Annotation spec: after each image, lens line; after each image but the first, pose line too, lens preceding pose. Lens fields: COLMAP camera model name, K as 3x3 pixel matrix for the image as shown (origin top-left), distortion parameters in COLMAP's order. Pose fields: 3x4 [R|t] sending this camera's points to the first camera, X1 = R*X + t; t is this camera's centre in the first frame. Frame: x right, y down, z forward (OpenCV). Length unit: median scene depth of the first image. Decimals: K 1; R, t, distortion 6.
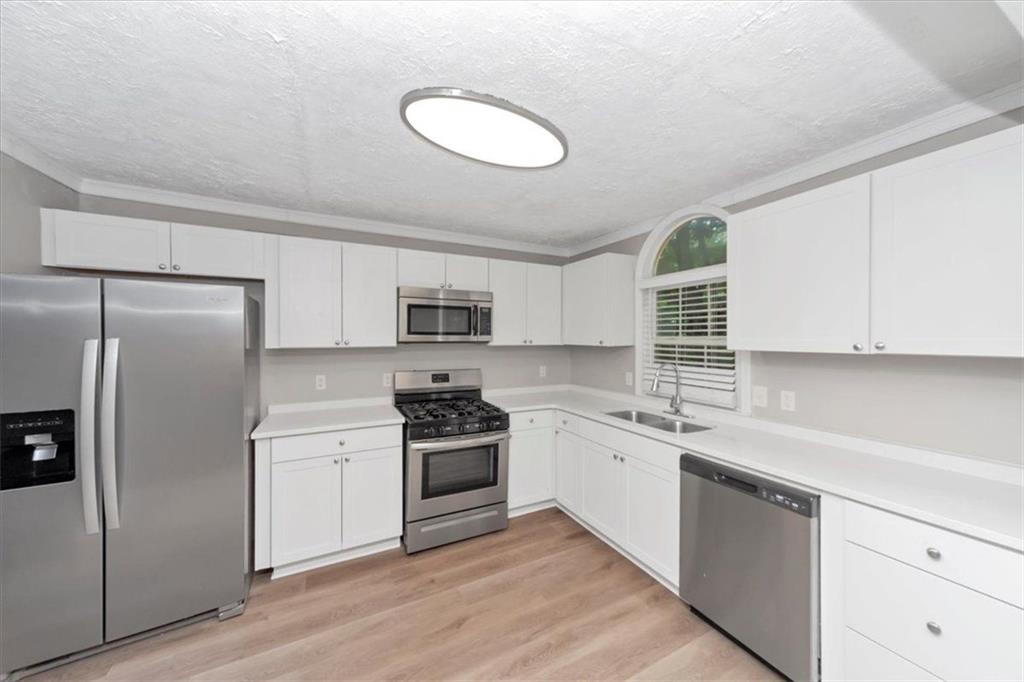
lens RADIAL K [[366.0, 0, 508.5], [0, 366.0, 339.0], [0, 0, 1]] dist [0.001050, -0.000039]
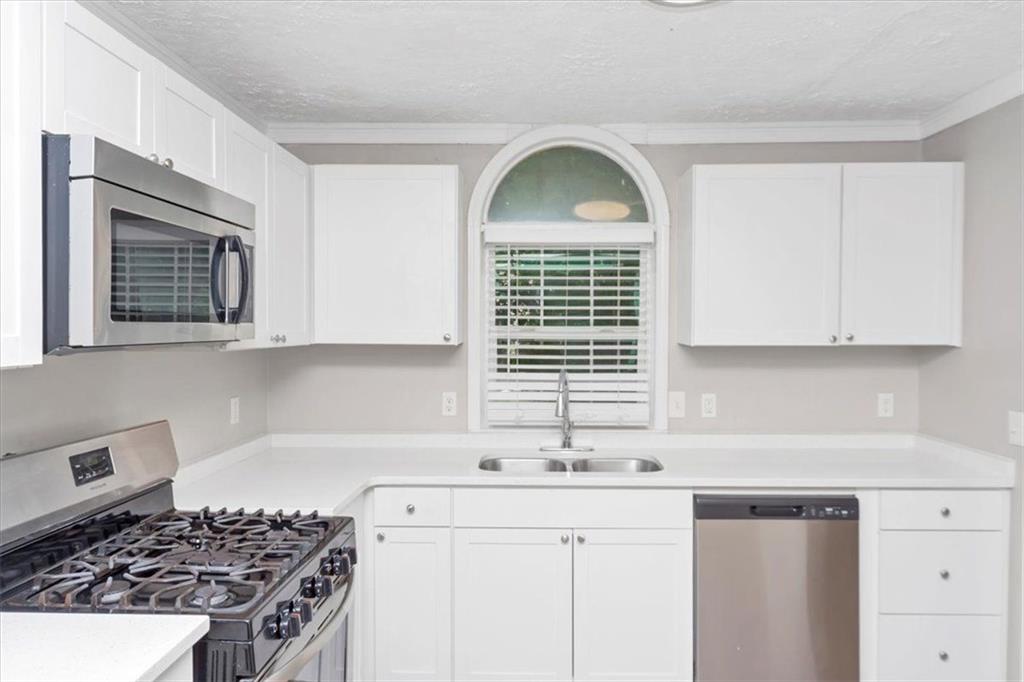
lens RADIAL K [[687.4, 0, 512.5], [0, 687.4, 335.5], [0, 0, 1]] dist [-0.007153, 0.002968]
pose [[0.456597, -0.012447, 0.889586, -0.649761], [0.002446, 0.999916, 0.012735, -0.007218], [-0.889670, -0.003639, 0.456589, 0.557040]]
